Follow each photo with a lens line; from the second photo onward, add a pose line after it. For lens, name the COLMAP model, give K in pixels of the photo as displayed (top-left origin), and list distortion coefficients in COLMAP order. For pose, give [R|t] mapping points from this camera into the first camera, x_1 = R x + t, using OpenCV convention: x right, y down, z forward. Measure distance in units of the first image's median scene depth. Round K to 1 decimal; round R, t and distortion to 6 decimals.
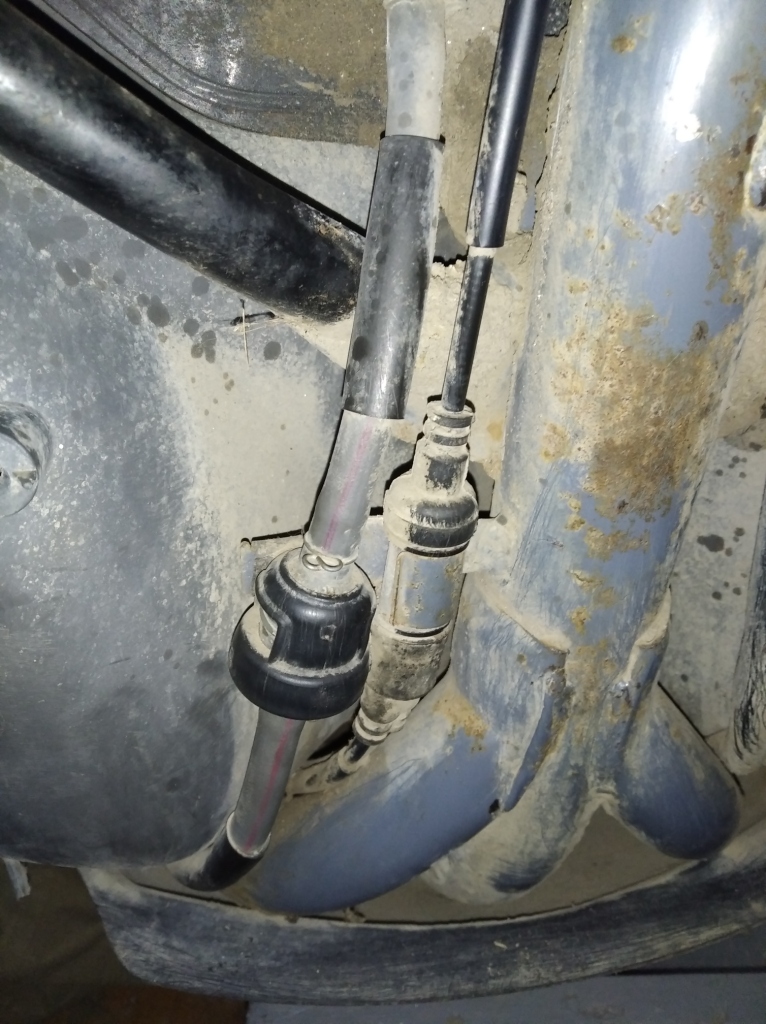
lens RADIAL K [[800.4, 0, 379.7], [0, 800.4, 516.2], [0, 0, 1]] dist [0.031506, -0.064803]
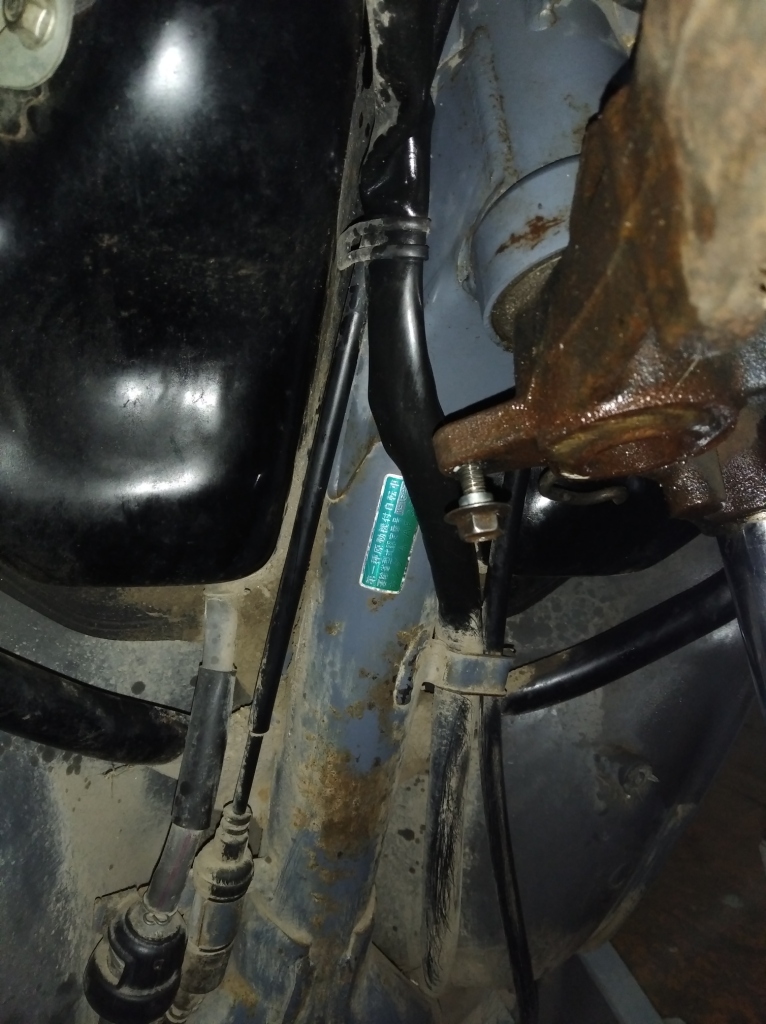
lens RADIAL K [[800.4, 0, 382.5], [0, 800.4, 514.4], [0, 0, 1]] dist [0.031506, -0.064803]
pose [[0.956538, 0.027831, 0.290278, -0.115157], [0.029521, 0.981080, -0.191341, -0.373296], [-0.290111, 0.191594, 0.937618, -0.709739]]
